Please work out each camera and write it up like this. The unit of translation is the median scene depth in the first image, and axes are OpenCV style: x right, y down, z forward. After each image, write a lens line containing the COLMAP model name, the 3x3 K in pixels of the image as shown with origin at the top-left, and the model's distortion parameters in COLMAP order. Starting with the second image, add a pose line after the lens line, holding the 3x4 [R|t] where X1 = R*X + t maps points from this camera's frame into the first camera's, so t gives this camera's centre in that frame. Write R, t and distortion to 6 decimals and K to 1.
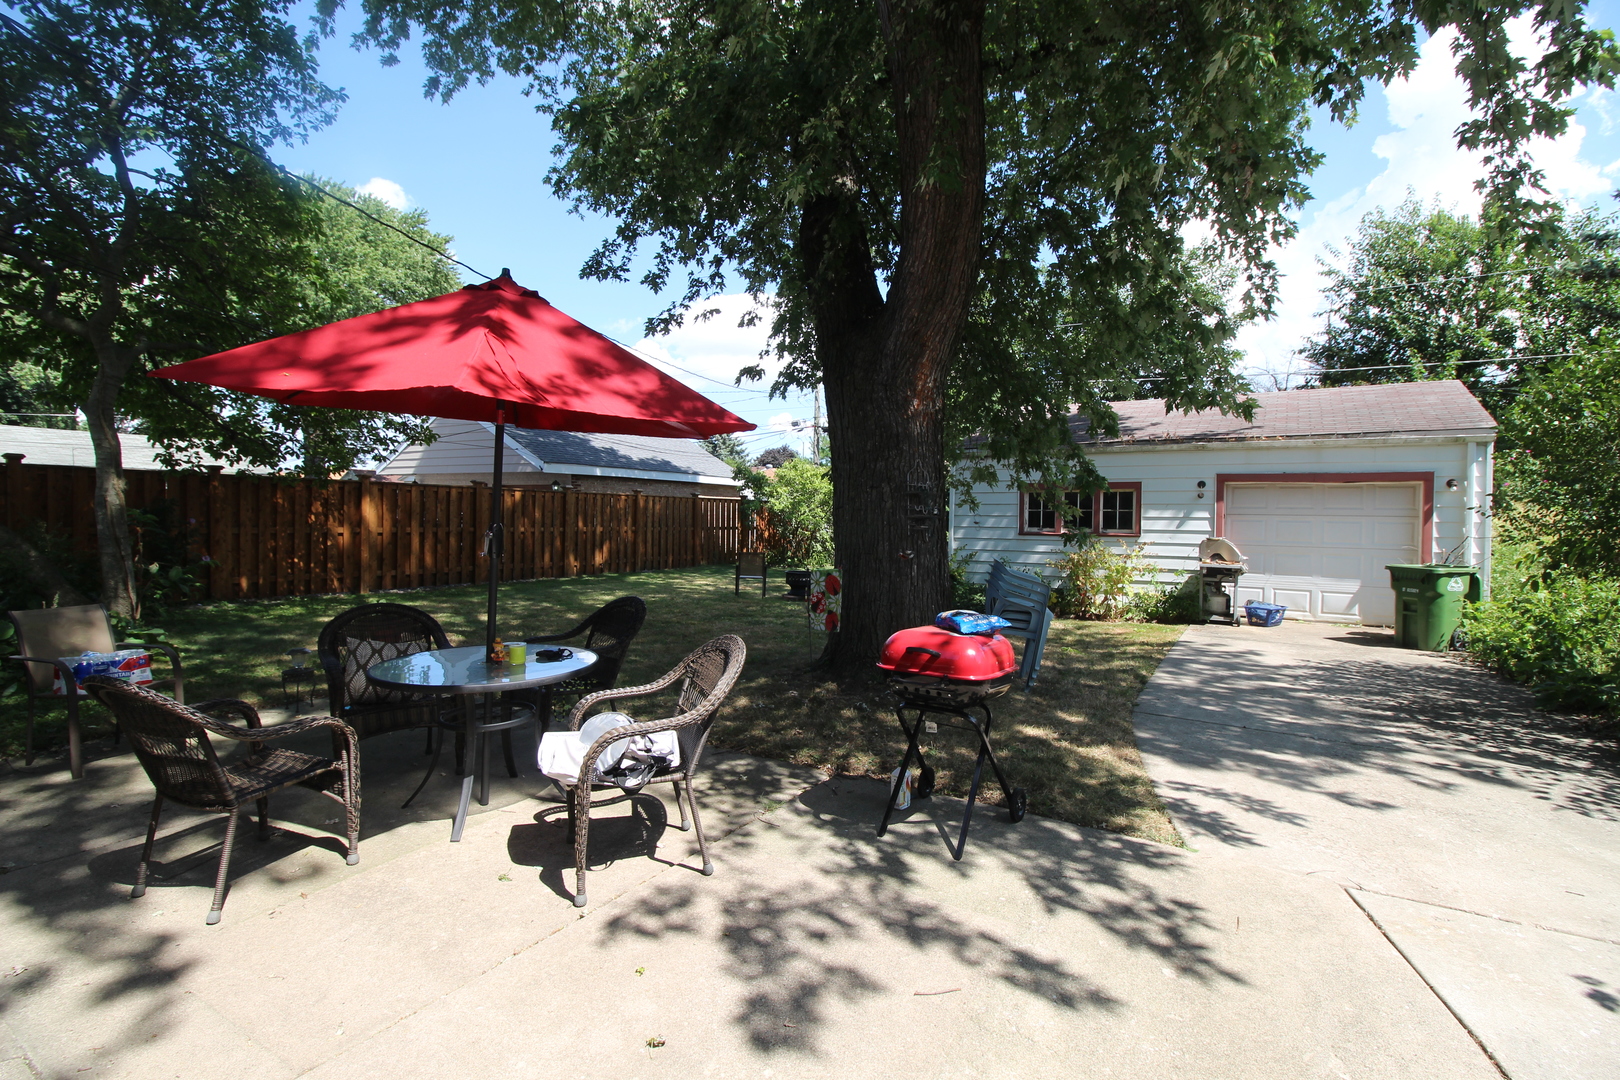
lens RADIAL K [[775.6, 0, 801.0], [0, 775.6, 545.9], [0, 0, 1]] dist [-0.008700, -0.002994]
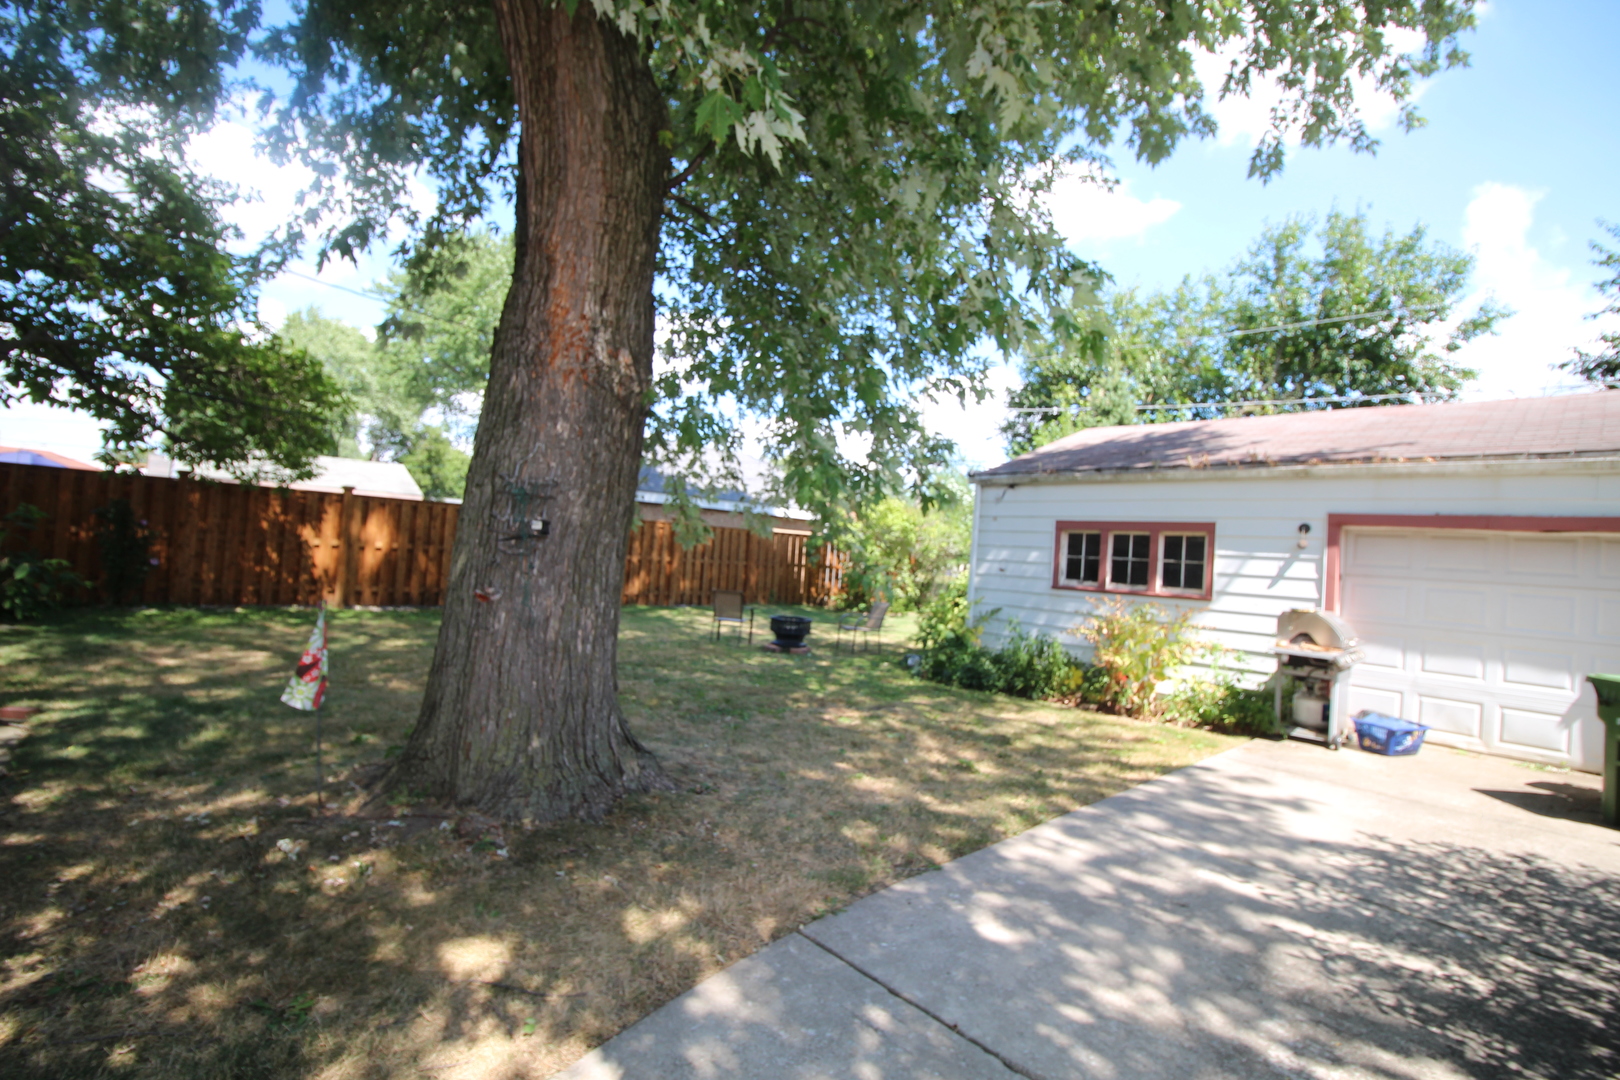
lens RADIAL K [[775.6, 0, 806.5], [0, 775.6, 537.5], [0, 0, 1]] dist [-0.008700, -0.002994]
pose [[0.967247, 0.043734, -0.250040, 0.285879], [-0.060119, 0.996489, -0.058269, -0.006590], [0.246613, 0.071392, 0.966481, 0.260988]]
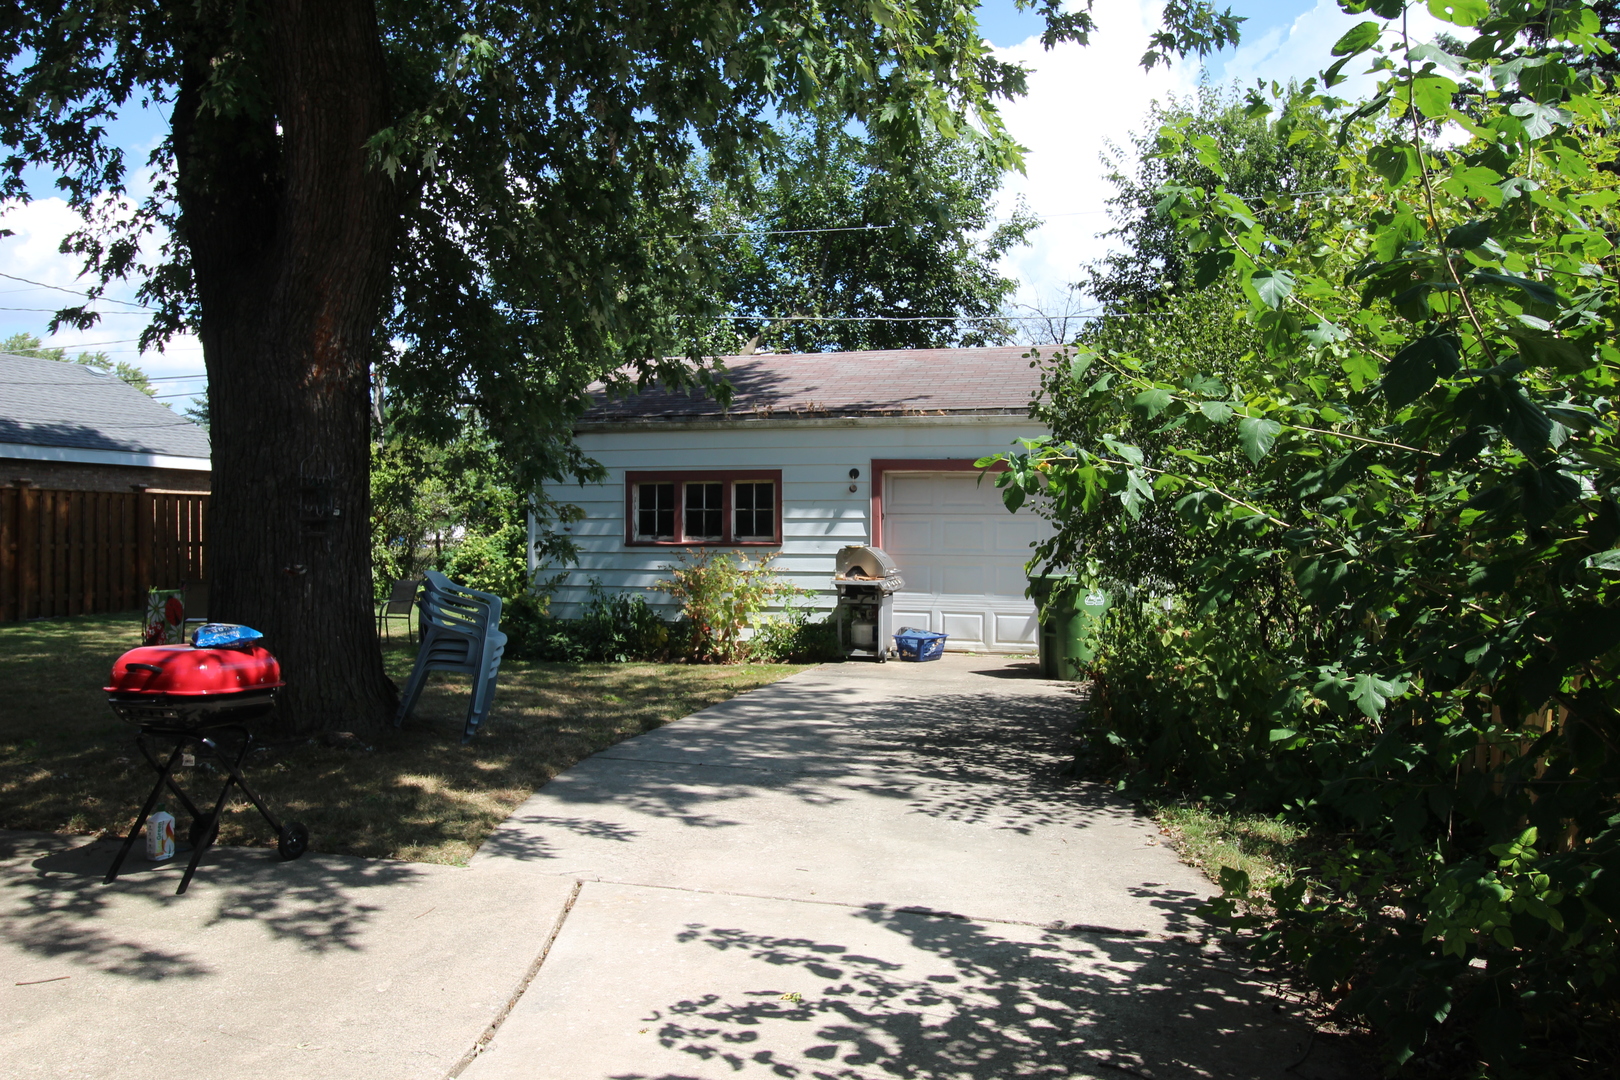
lens RADIAL K [[1317.9, 0, 810.2], [0, 1317.9, 532.0], [0, 0, 1]] dist [0.043671, -0.023670]
pose [[0.962162, -0.011267, 0.272245, 0.144726], [0.019662, 0.999411, -0.028127, 0.011458], [-0.271768, 0.032416, 0.961817, -0.207780]]
